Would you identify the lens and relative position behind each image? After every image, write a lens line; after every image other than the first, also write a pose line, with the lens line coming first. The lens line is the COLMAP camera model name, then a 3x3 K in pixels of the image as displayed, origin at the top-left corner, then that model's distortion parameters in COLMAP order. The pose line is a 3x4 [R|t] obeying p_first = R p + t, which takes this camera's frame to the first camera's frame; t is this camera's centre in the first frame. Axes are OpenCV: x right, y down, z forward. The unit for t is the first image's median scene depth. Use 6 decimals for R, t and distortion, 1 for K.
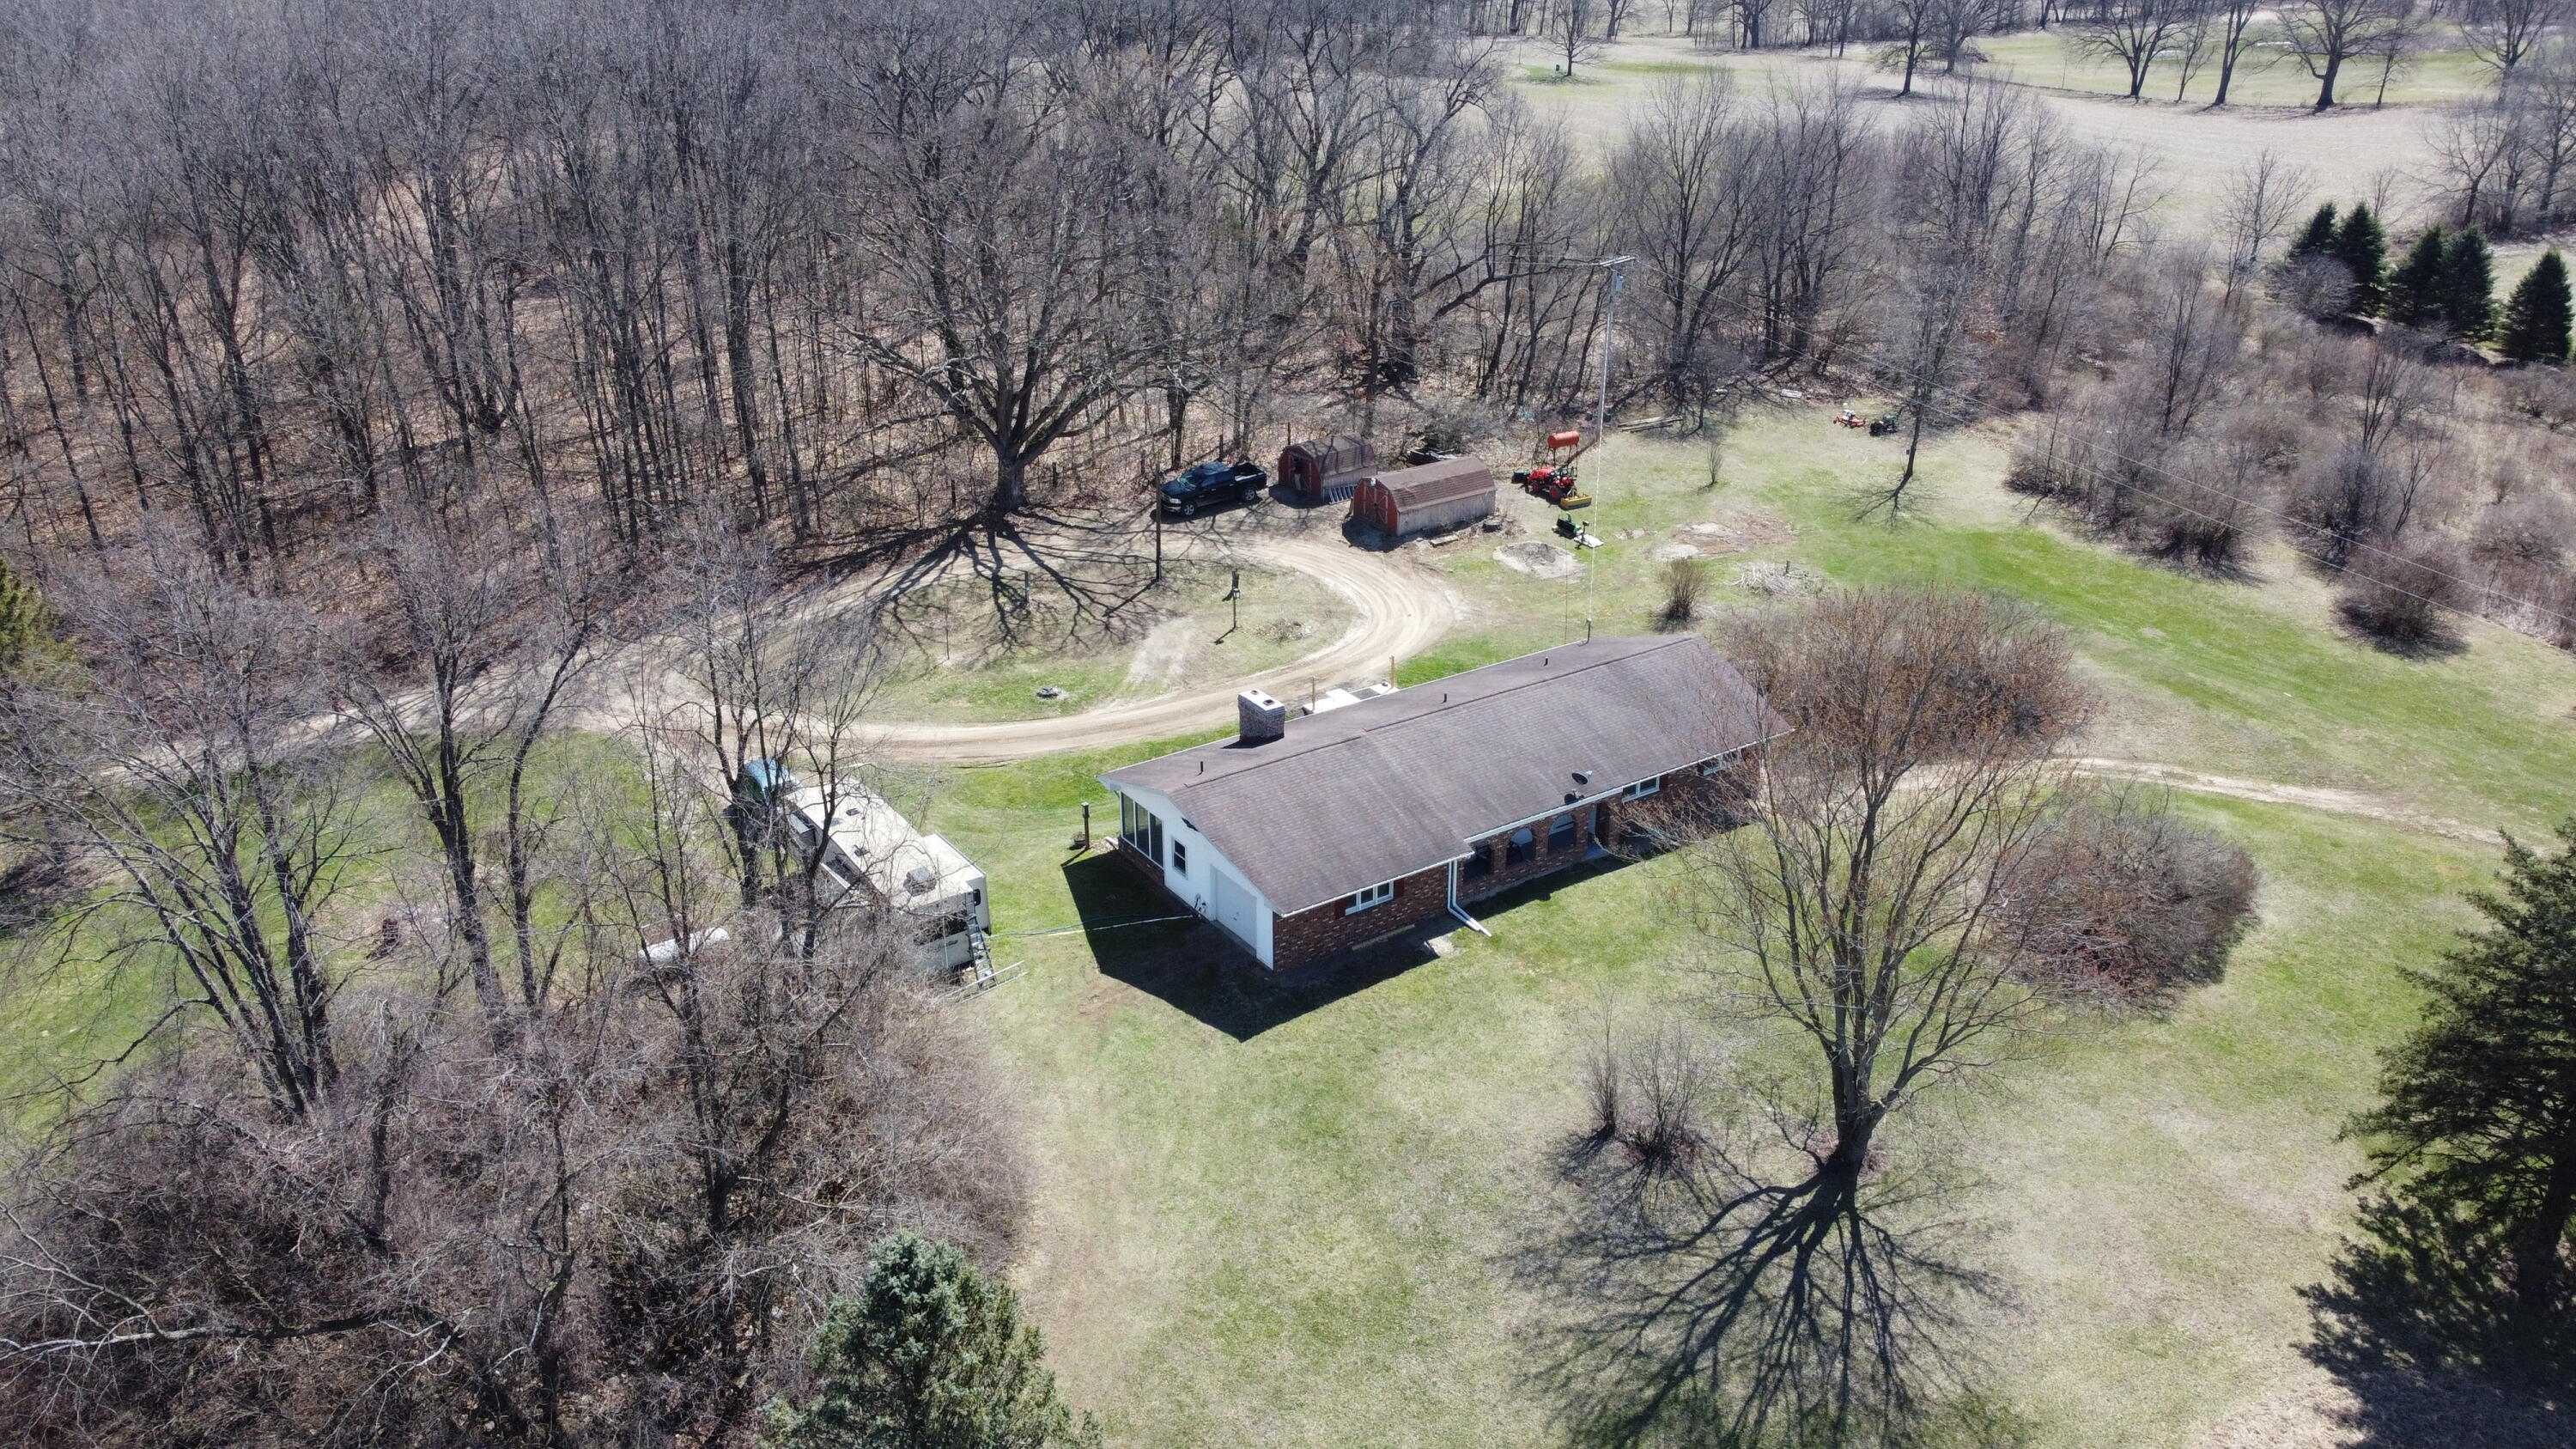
lens RADIAL K [[1945.0, 0, 1278.9], [0, 1945.0, 712.3], [0, 0, 1]] dist [0.005035, -0.009058]
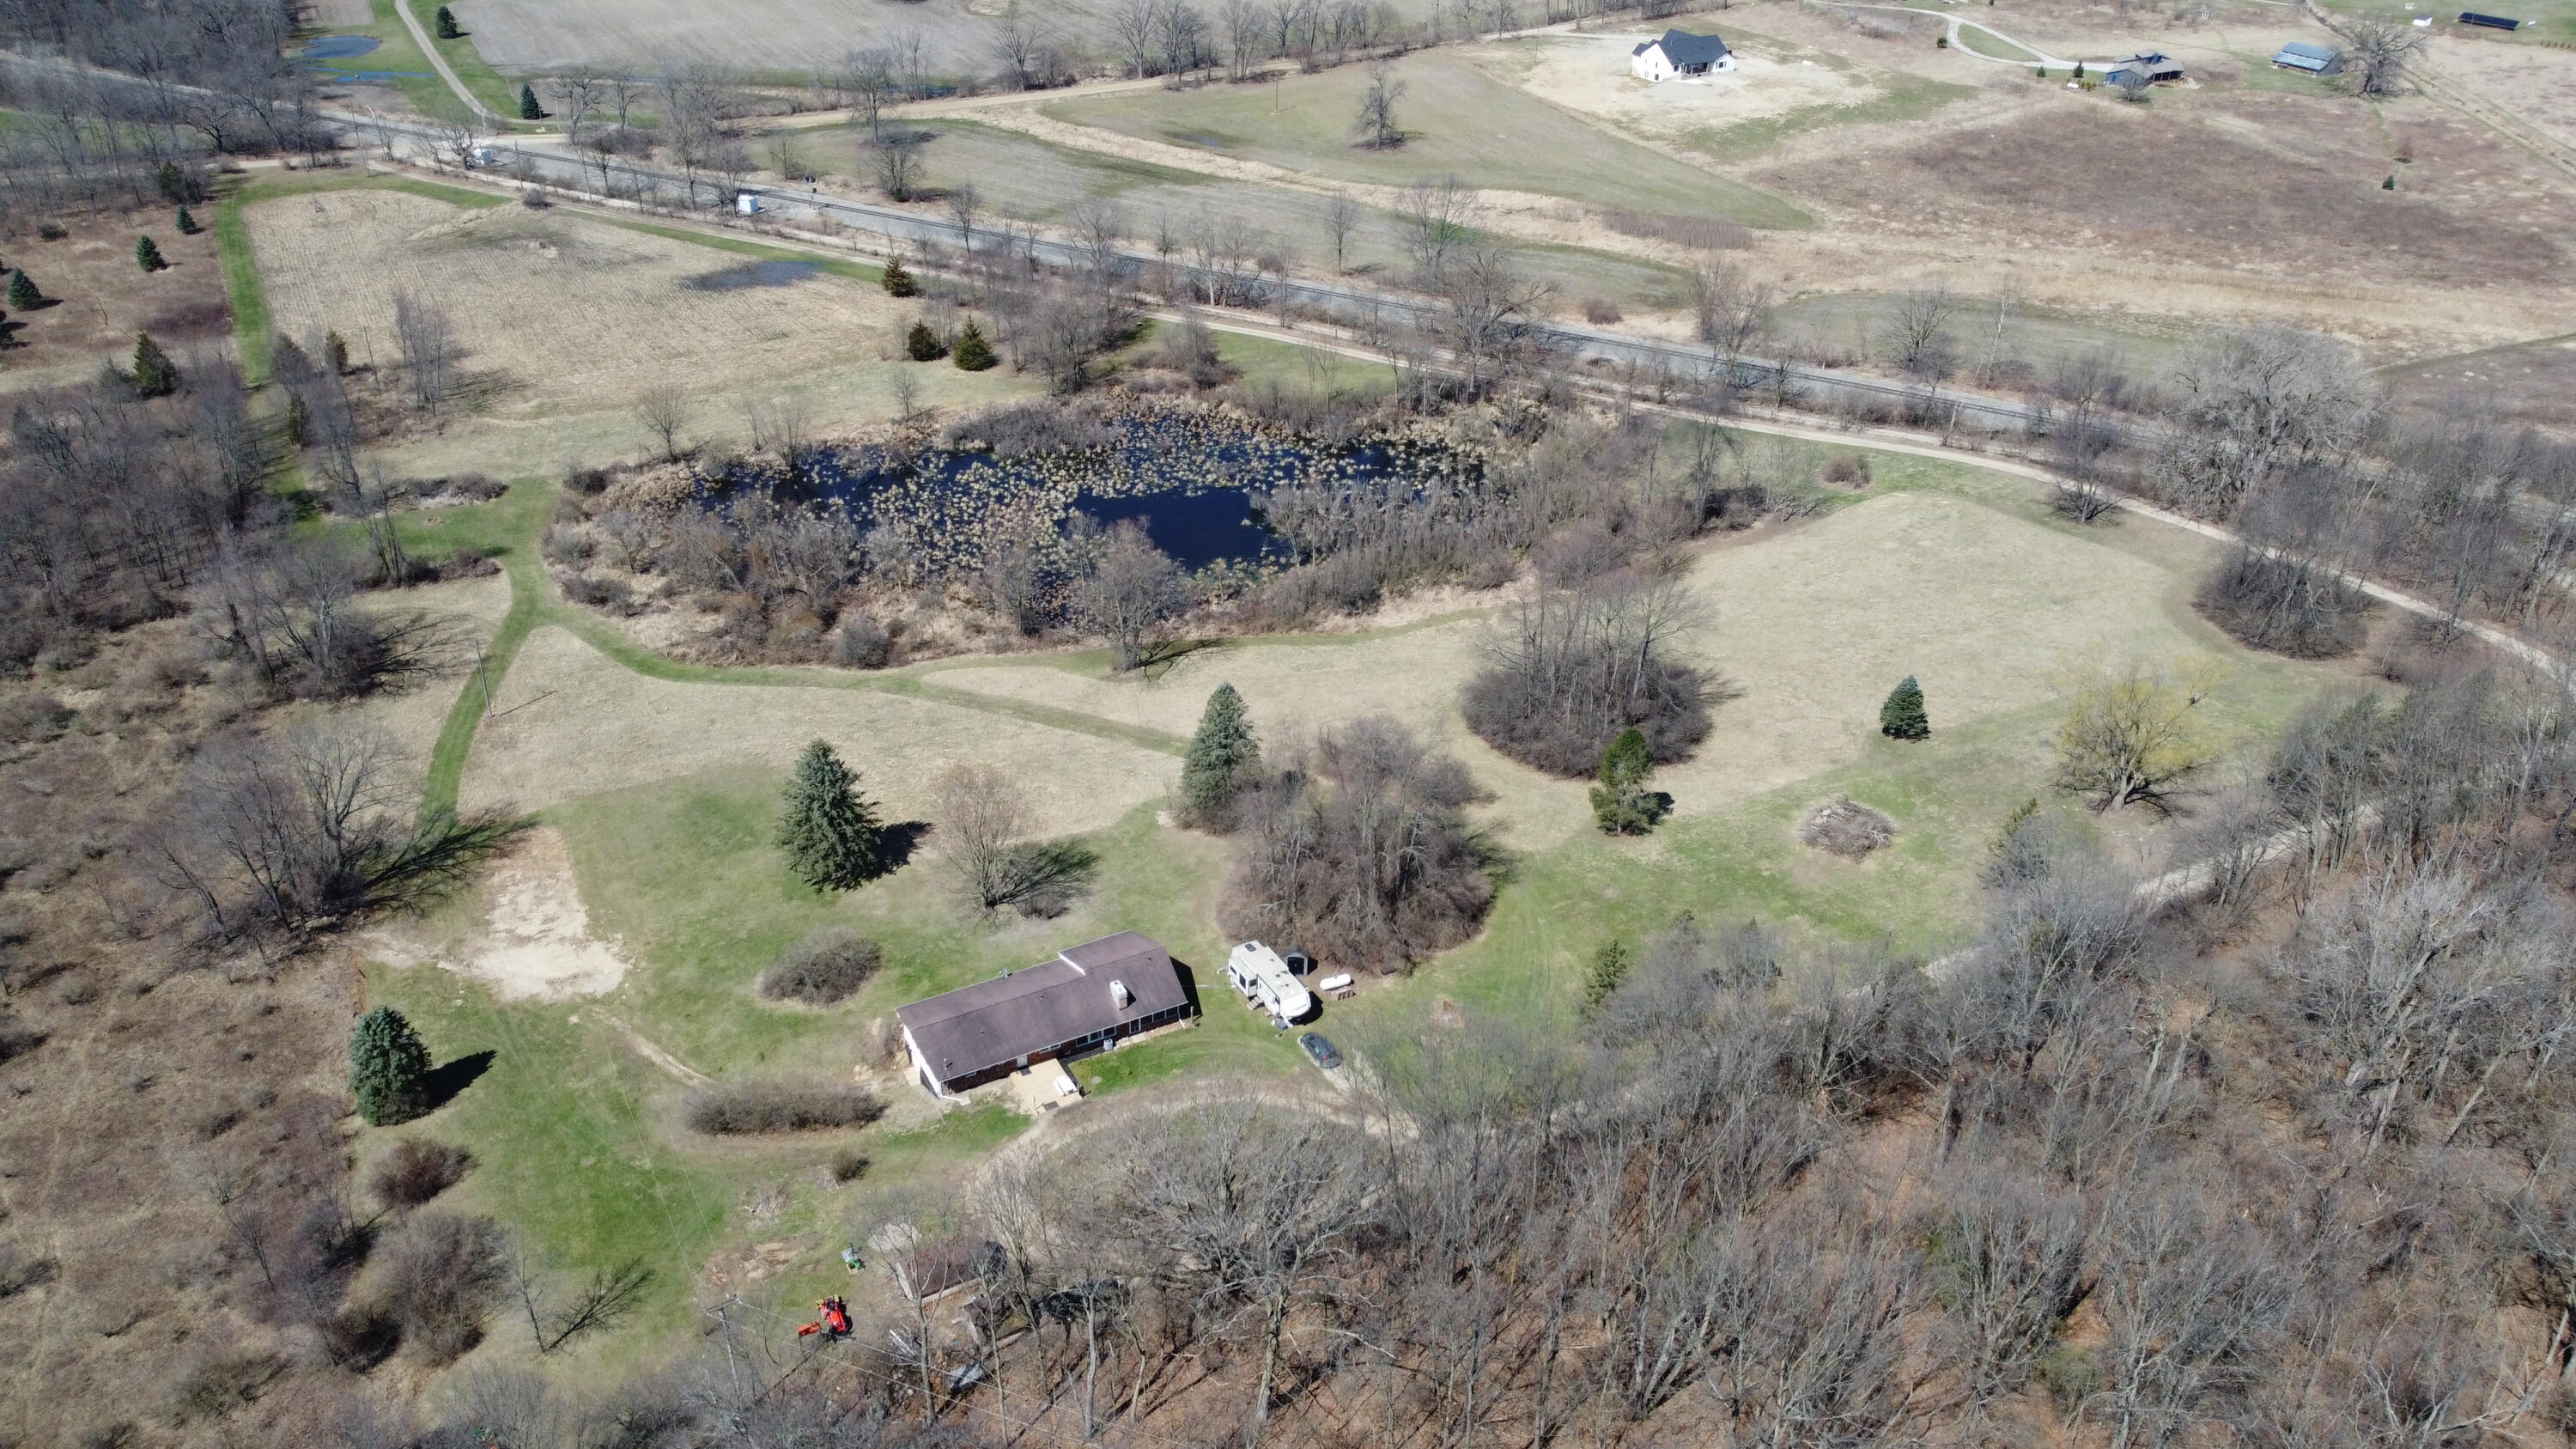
lens RADIAL K [[1945.0, 0, 1285.7], [0, 1945.0, 717.3], [0, 0, 1]] dist [0.005035, -0.009058]
pose [[-0.995533, -0.052179, 0.078682, -0.258243], [0.033235, 0.586360, 0.809368, -1.425377], [-0.088368, 0.808368, -0.582007, 1.385111]]
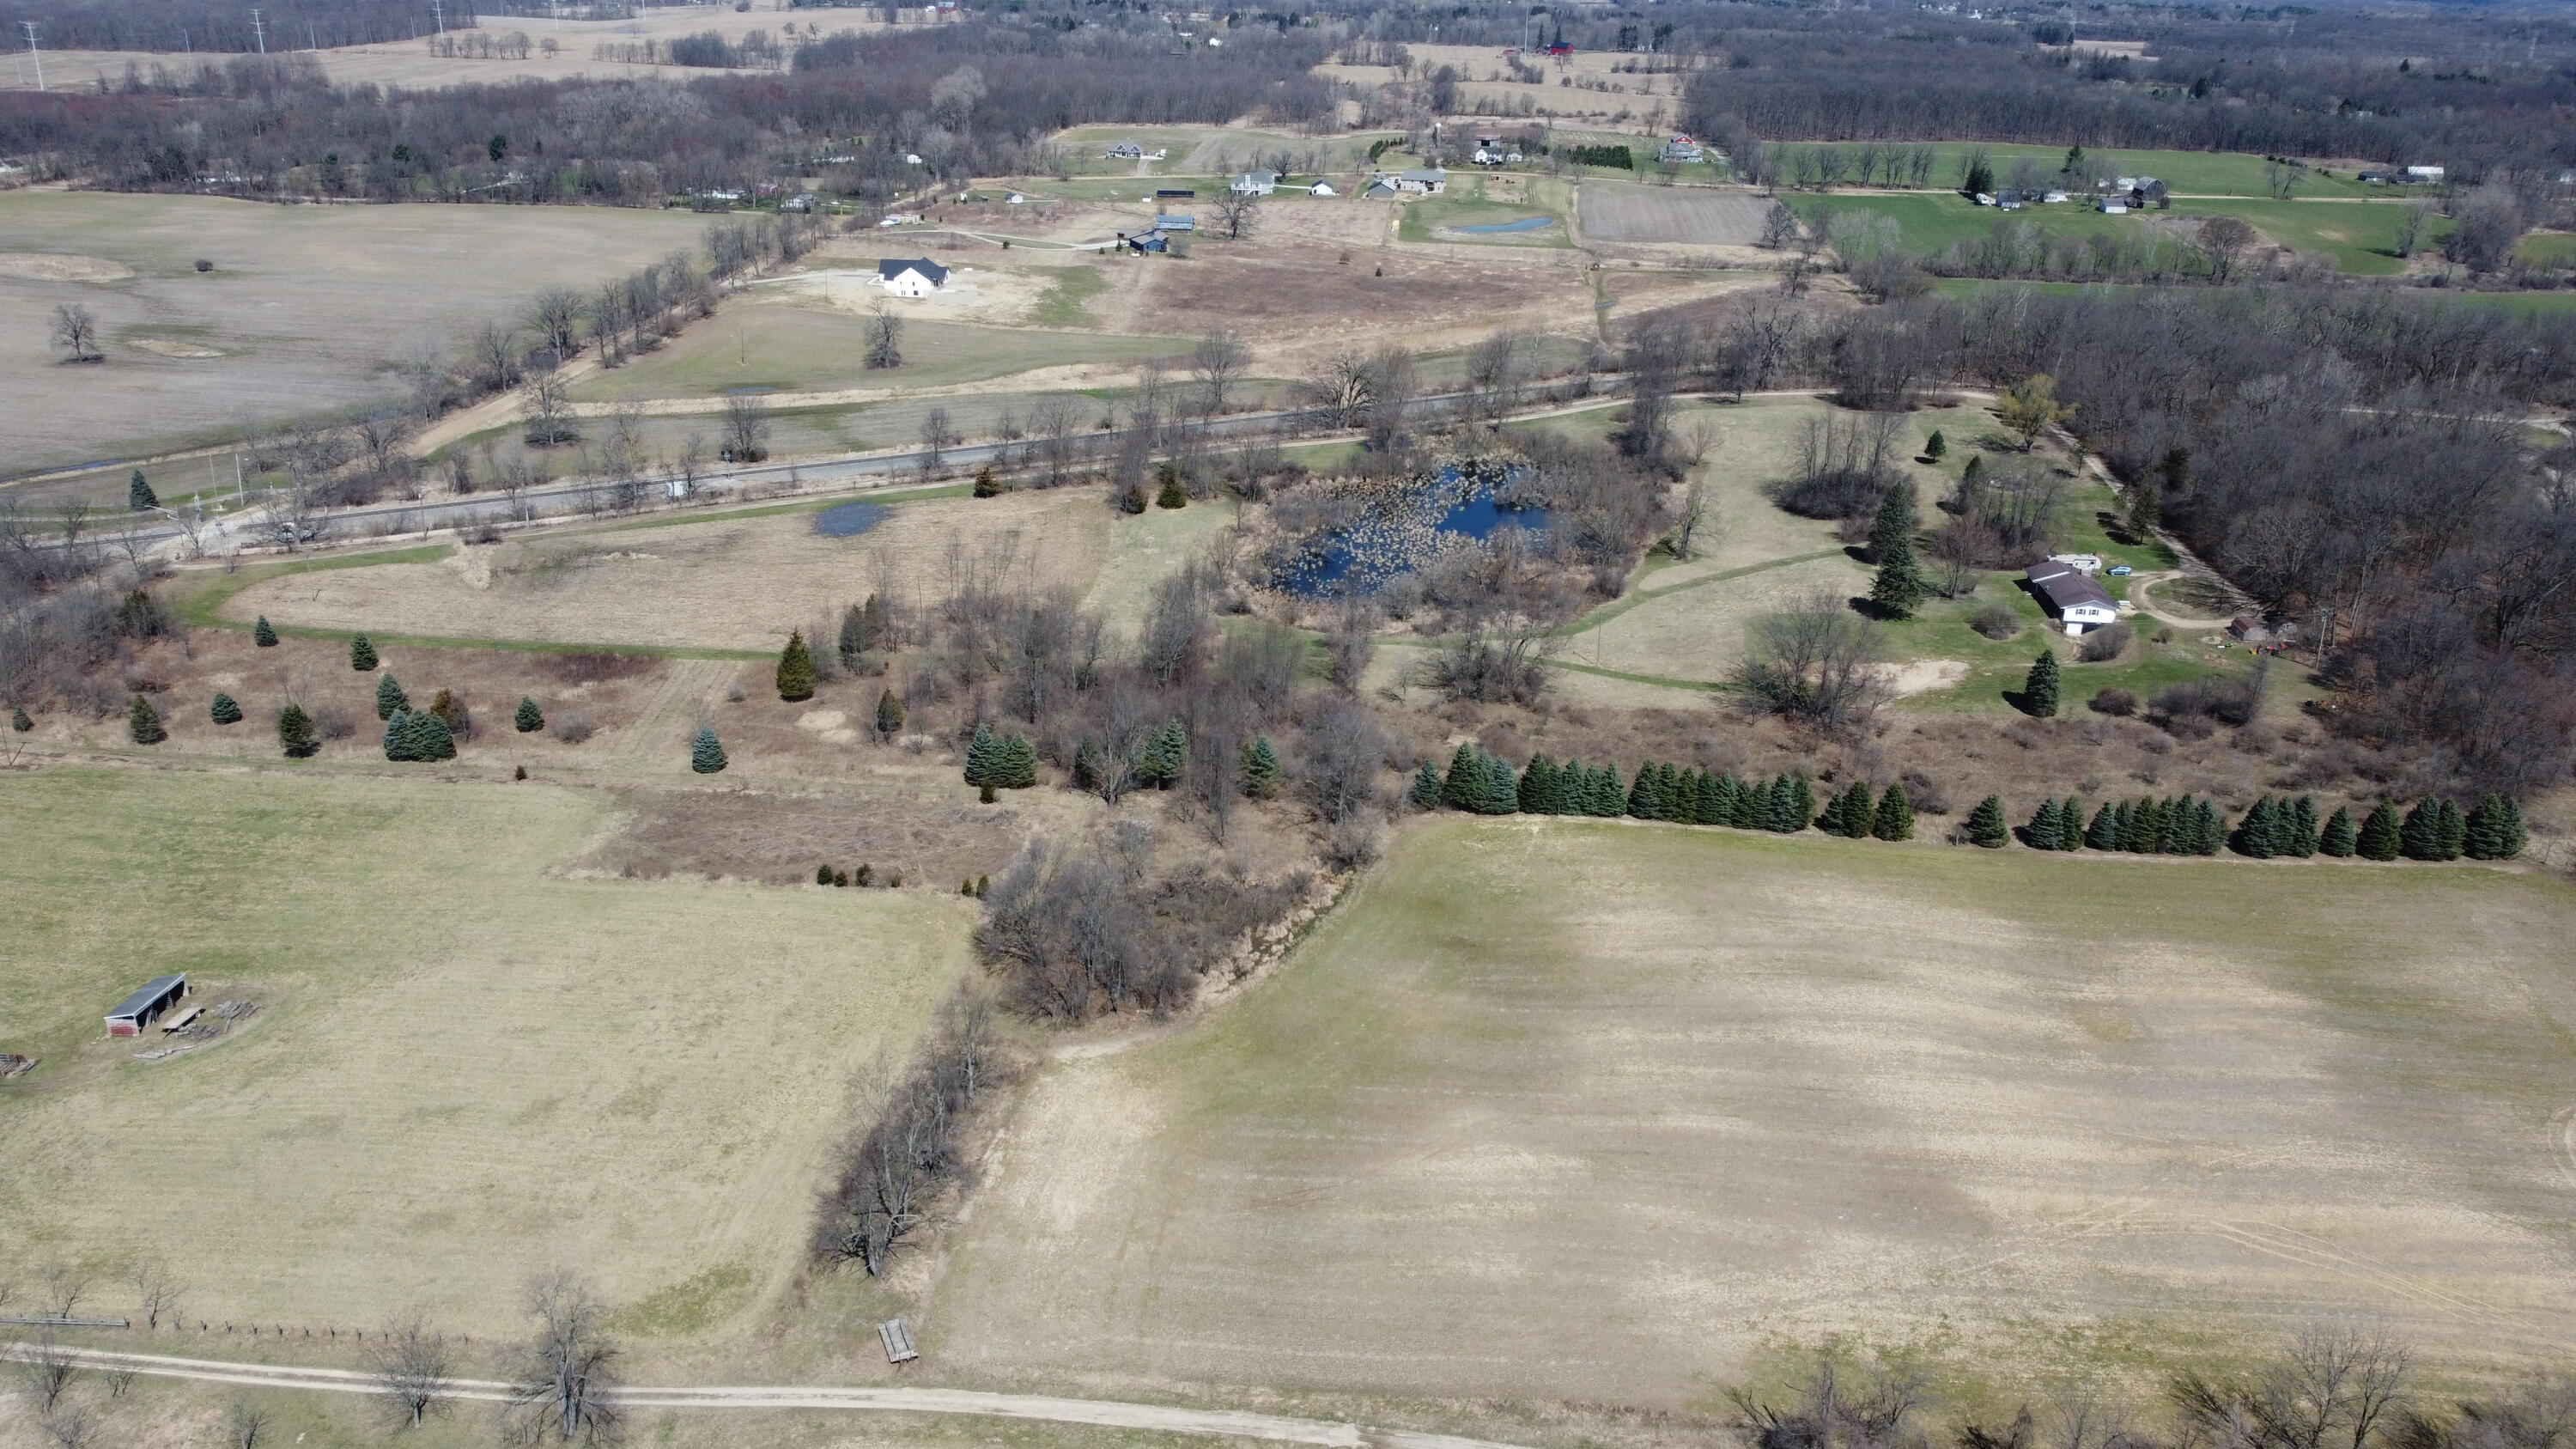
lens RADIAL K [[1945.0, 0, 1274.0], [0, 1945.0, 716.8], [0, 0, 1]] dist [0.005035, -0.009058]
pose [[-0.638783, 0.283881, -0.715100, 3.455929], [-0.324686, 0.743161, 0.585056, -1.360336], [0.697520, 0.605907, -0.382547, 1.119738]]
